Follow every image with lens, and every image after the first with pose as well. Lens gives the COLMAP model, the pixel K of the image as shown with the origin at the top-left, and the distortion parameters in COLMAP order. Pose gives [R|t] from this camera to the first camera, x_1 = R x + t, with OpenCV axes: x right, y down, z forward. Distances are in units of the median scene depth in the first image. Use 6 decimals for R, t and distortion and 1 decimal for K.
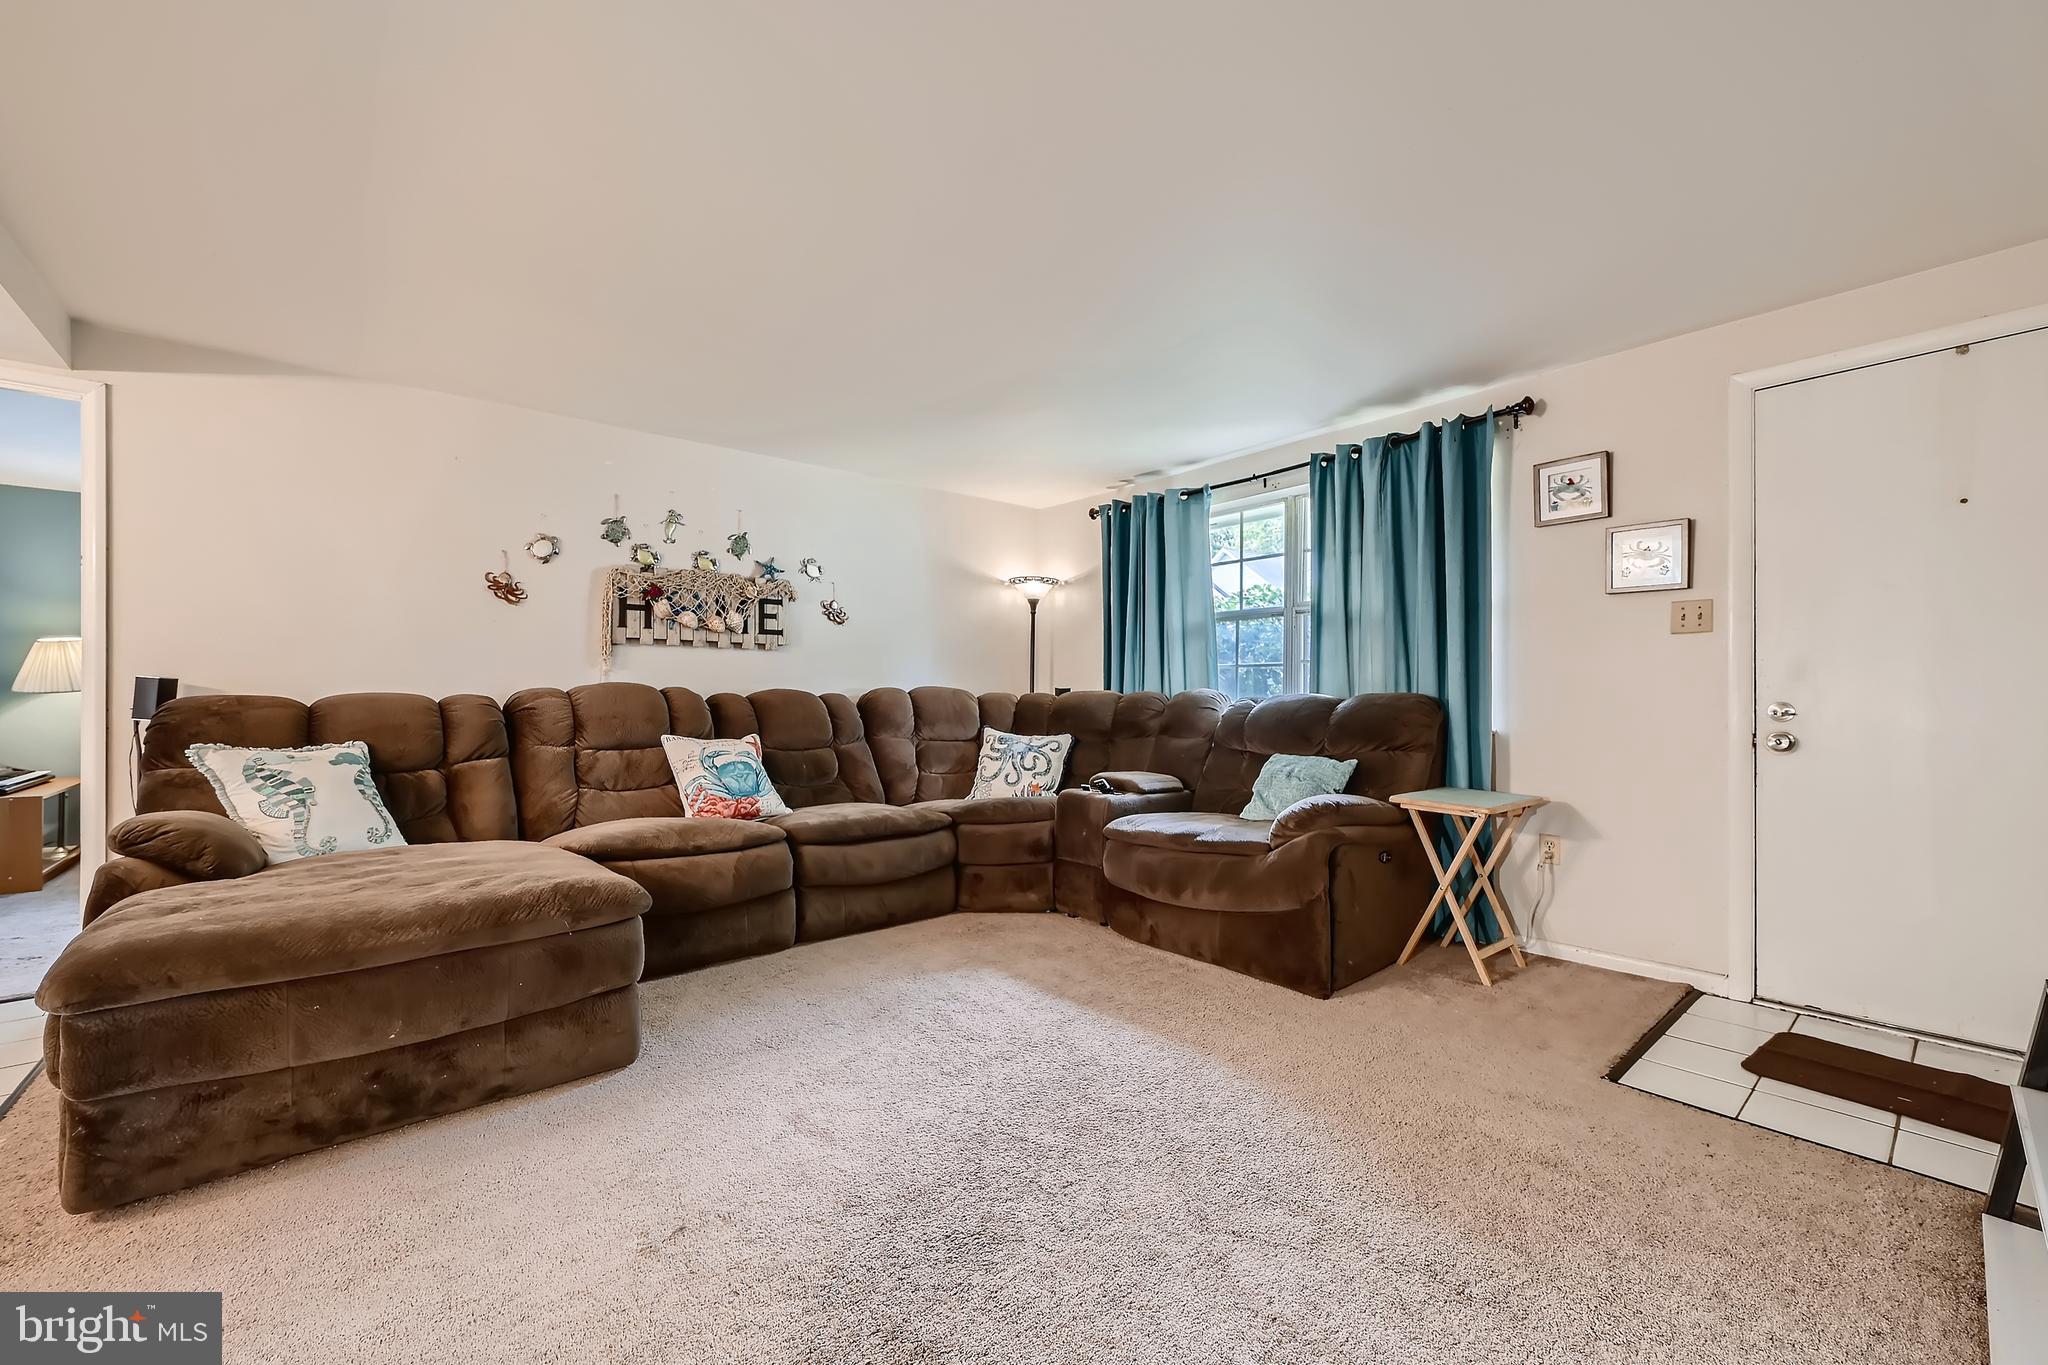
lens RADIAL K [[817.3, 0, 1026.0], [0, 817.3, 694.1], [0, 0, 1]] dist [-0.003113, 0.000326]
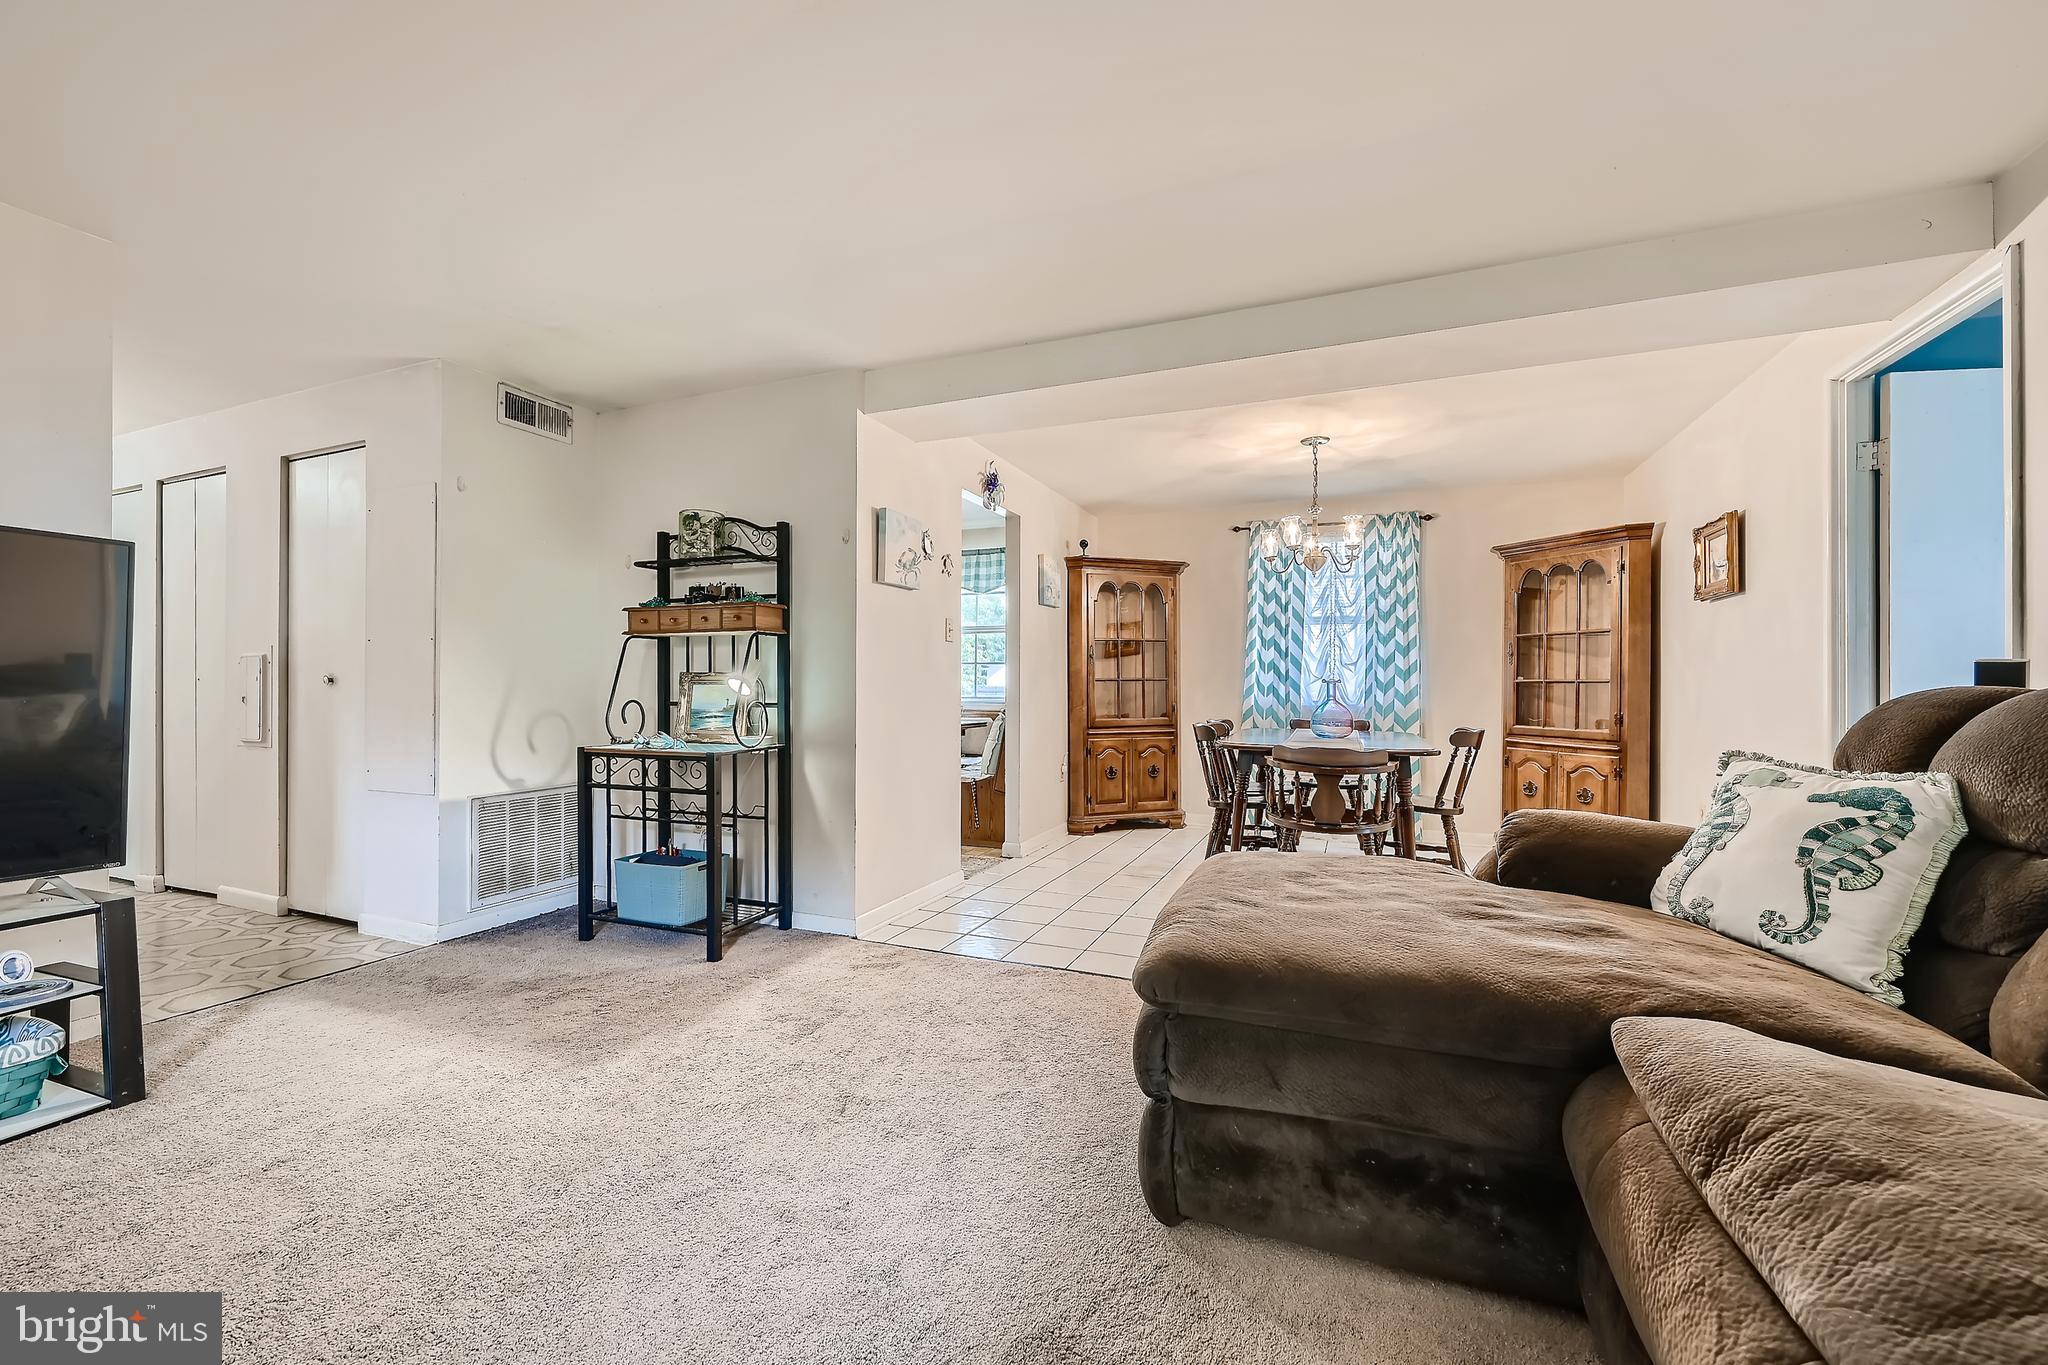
lens RADIAL K [[817.3, 0, 1023.6], [0, 817.3, 684.0], [0, 0, 1]] dist [-0.003113, 0.000326]
pose [[-0.888489, -0.005393, -0.458866, -0.033651], [-0.001220, 0.999955, -0.009391, 0.004137], [0.458896, -0.007784, -0.888456, 0.864499]]
